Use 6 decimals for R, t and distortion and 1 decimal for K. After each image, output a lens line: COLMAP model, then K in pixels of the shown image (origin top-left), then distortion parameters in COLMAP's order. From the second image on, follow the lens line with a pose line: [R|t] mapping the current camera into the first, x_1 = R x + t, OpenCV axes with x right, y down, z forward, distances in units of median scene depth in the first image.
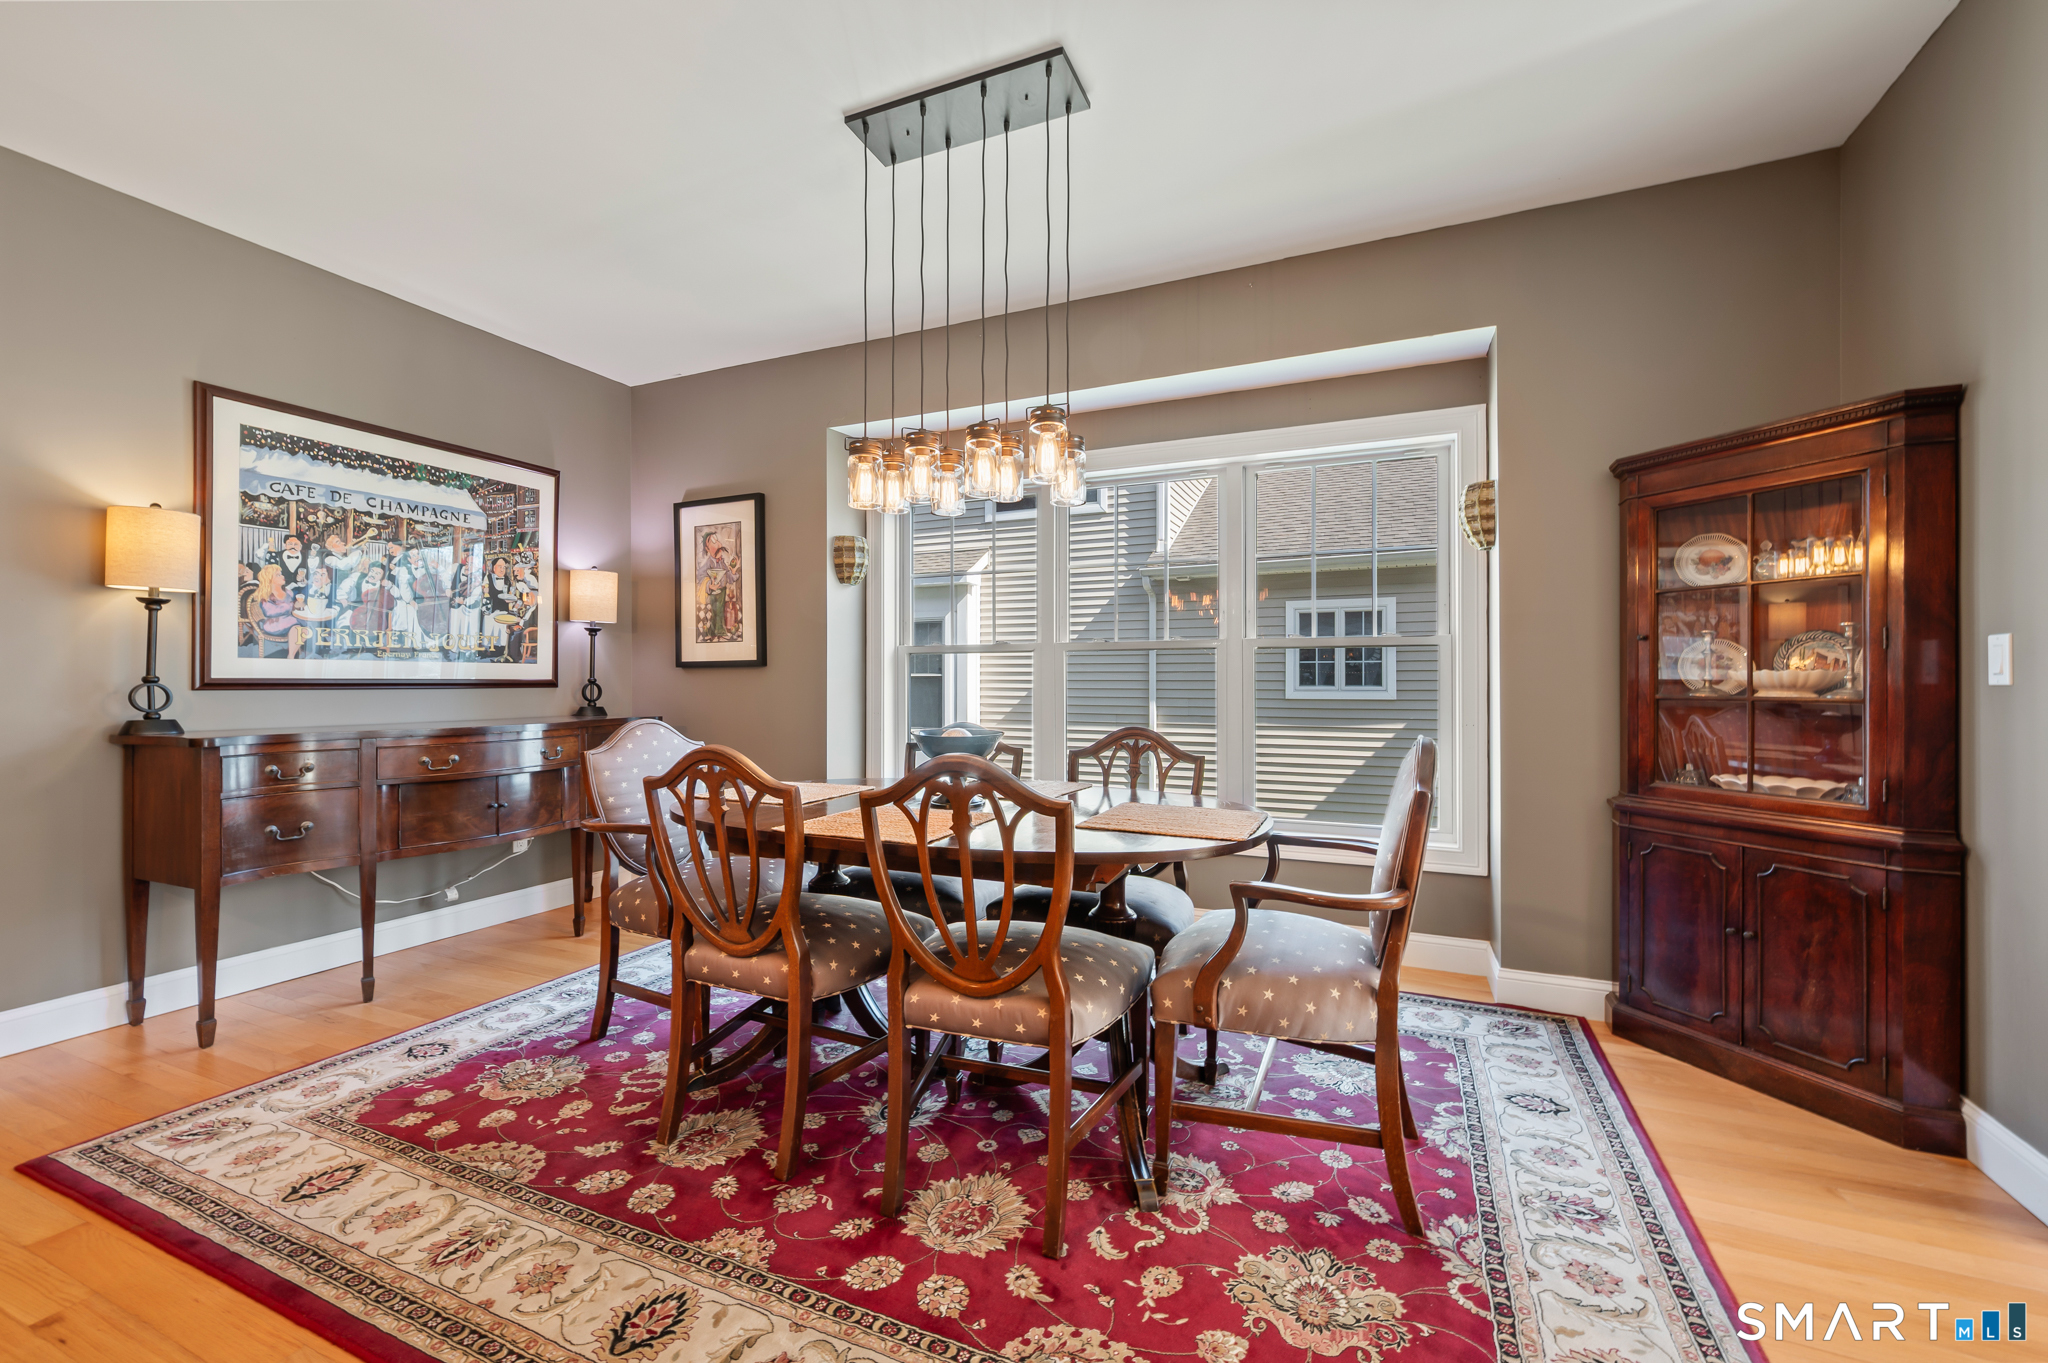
lens RADIAL K [[811.6, 0, 1028.3], [0, 811.6, 678.7], [0, 0, 1]] dist [0.002174, 0.000429]
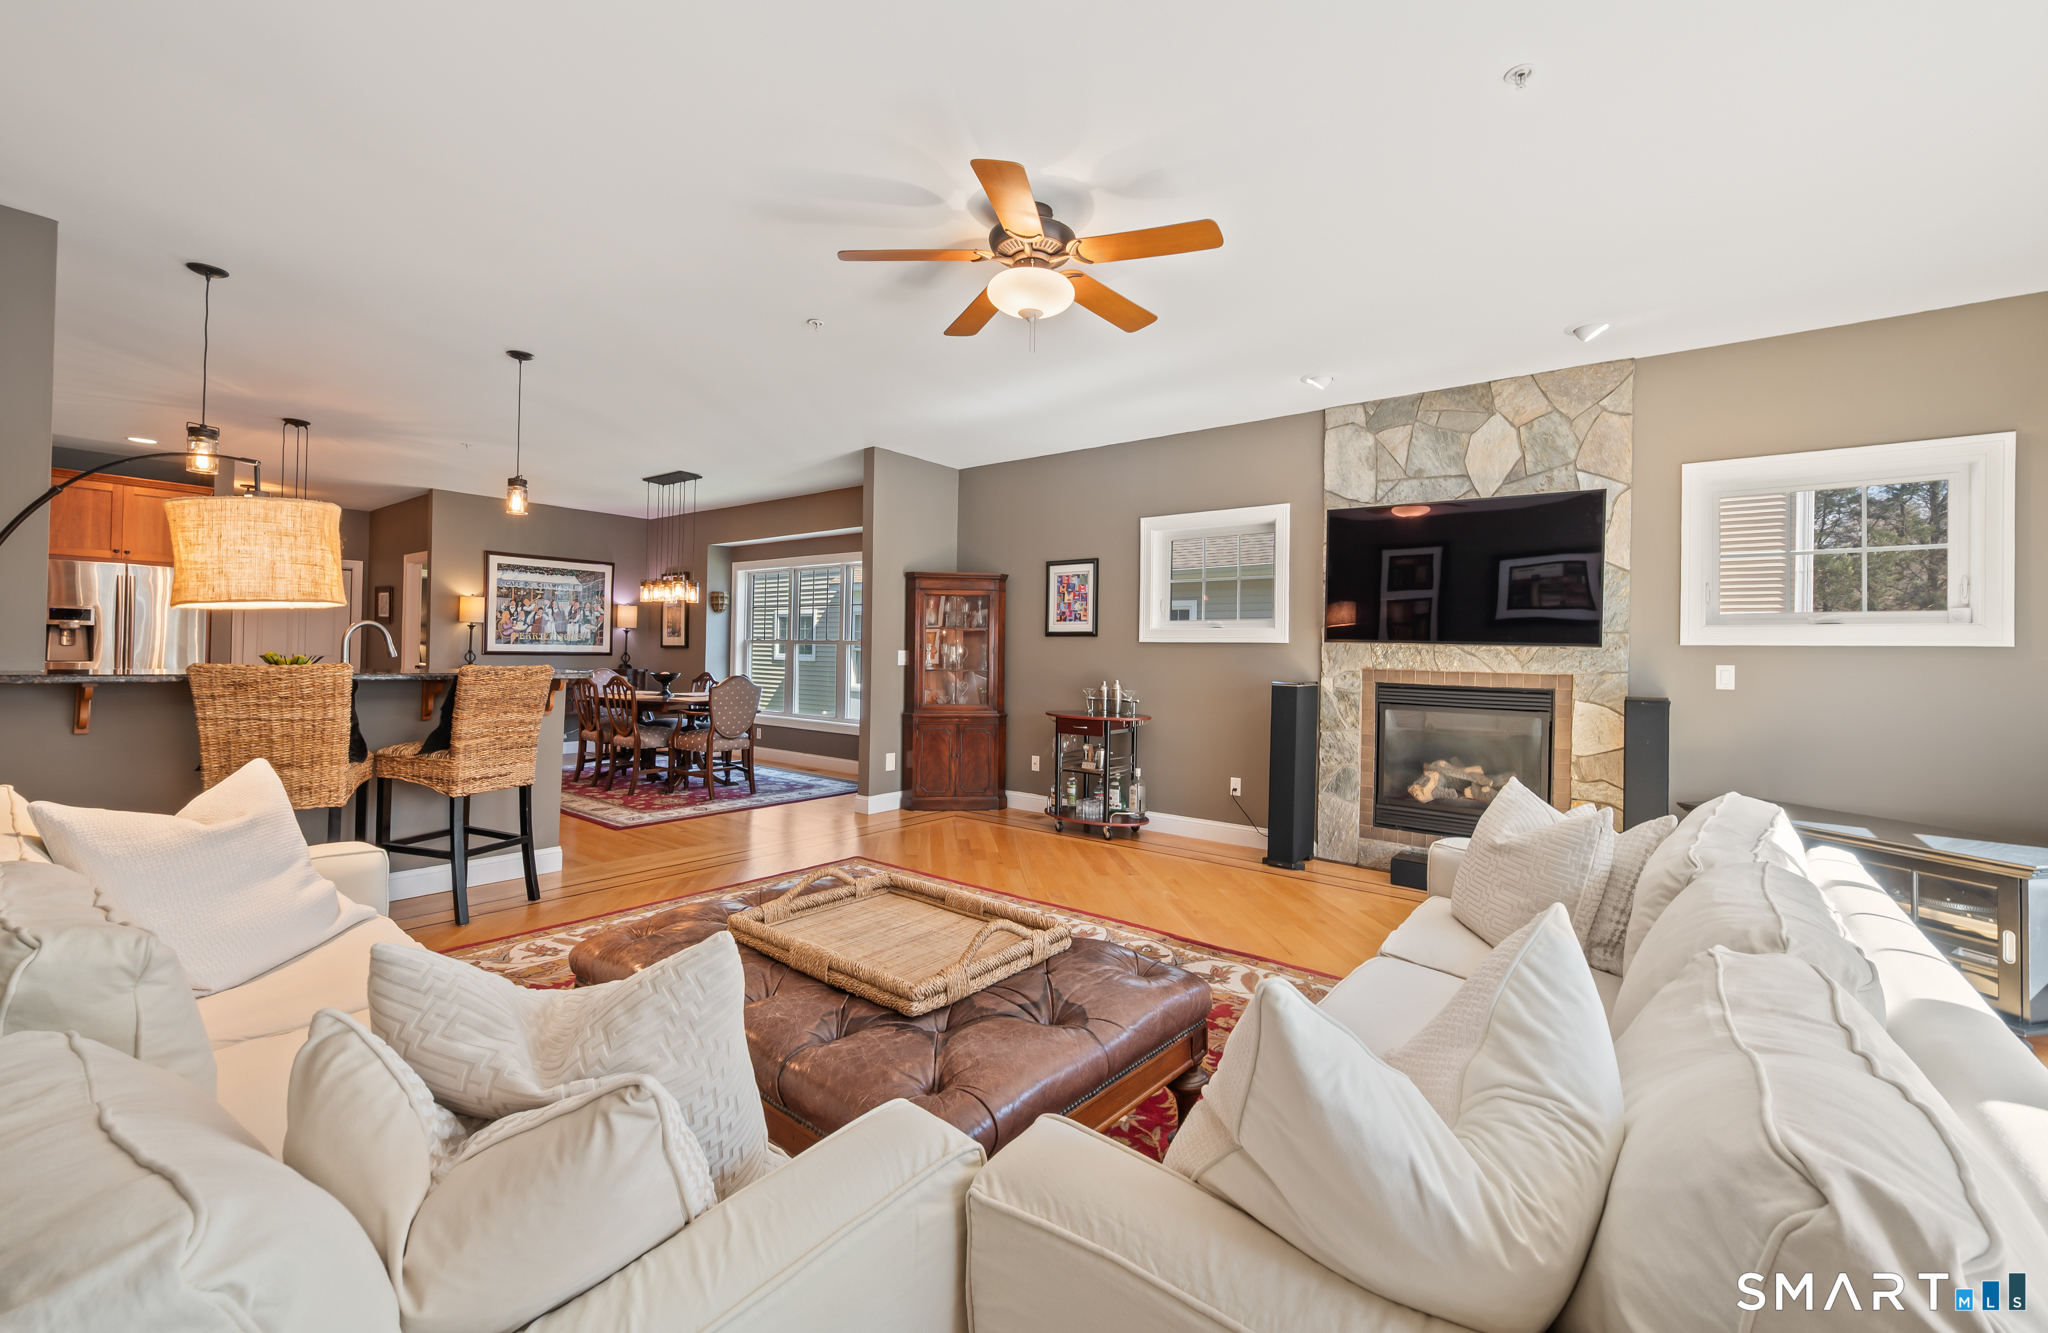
lens RADIAL K [[810.5, 0, 1026.5], [0, 810.5, 653.0], [0, 0, 1]] dist [-0.012922, -0.000005]
pose [[0.966996, 0.018074, -0.254150, 1.488352], [-0.017043, 0.999835, 0.006255, -0.041058], [0.254221, -0.001717, 0.967145, -1.213652]]
